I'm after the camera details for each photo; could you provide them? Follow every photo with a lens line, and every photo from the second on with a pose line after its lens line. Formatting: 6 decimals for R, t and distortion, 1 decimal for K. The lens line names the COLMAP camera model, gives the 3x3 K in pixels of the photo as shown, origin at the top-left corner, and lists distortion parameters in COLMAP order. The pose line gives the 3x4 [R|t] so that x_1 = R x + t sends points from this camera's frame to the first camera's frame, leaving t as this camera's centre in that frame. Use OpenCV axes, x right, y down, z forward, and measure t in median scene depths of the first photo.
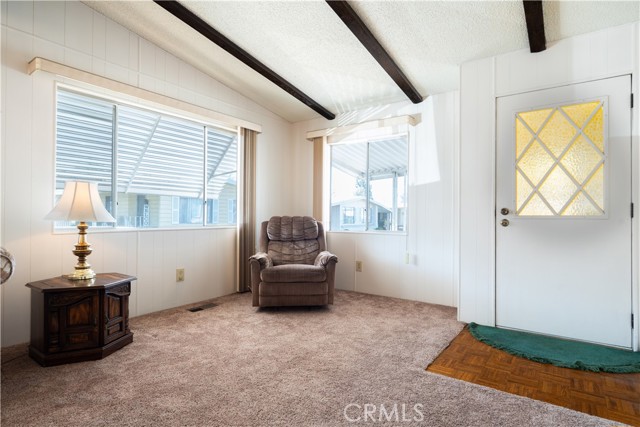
lens RADIAL K [[340.8, 0, 320.0], [0, 340.8, 213.5], [0, 0, 1]] dist [0.000950, 0.000138]
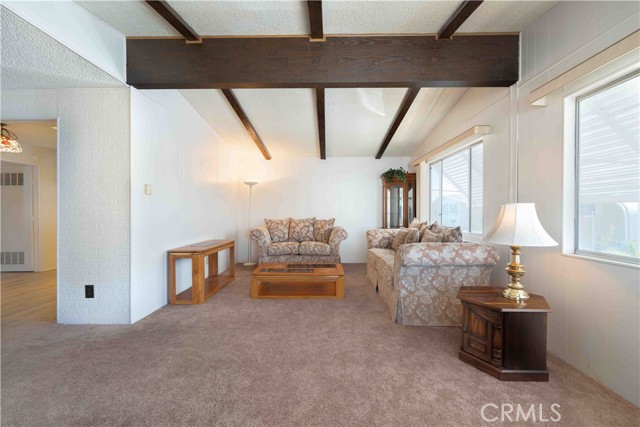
lens RADIAL K [[284.3, 0, 320.0], [0, 284.3, 213.5], [0, 0, 1]] dist [-0.000996, -0.000147]
pose [[-0.822424, -0.003491, -0.568865, 0.269072], [-0.001268, 0.999990, -0.004303, -0.057504], [0.568874, -0.002818, -0.822420, 1.371863]]
